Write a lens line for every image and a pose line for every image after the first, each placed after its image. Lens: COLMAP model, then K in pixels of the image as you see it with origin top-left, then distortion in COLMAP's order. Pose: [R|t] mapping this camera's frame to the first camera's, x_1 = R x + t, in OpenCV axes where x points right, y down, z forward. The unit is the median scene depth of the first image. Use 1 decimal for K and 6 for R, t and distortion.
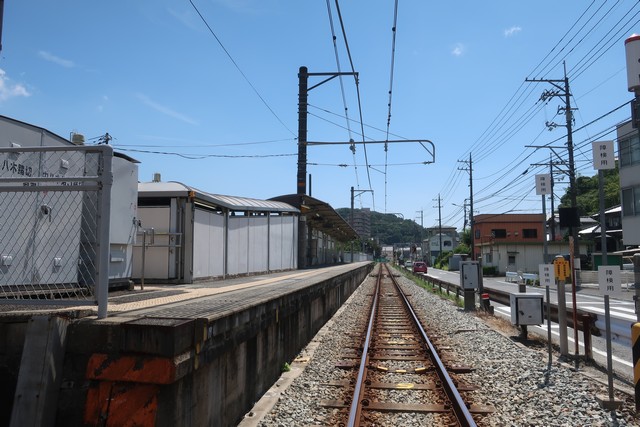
lens RADIAL K [[503.1, 0, 320.0], [0, 503.1, 213.5], [0, 0, 1]] dist [-0.005162, 0.003616]
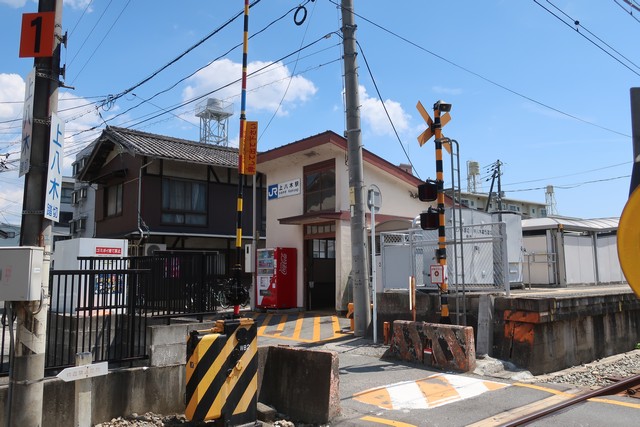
lens RADIAL K [[503.1, 0, 320.0], [0, 503.1, 213.5], [0, 0, 1]] dist [-0.005162, 0.003616]
pose [[0.728335, -0.086188, -0.679779, 0.062809], [0.070649, 0.996216, -0.050614, -0.013666], [0.681570, -0.011162, 0.731668, -0.148203]]
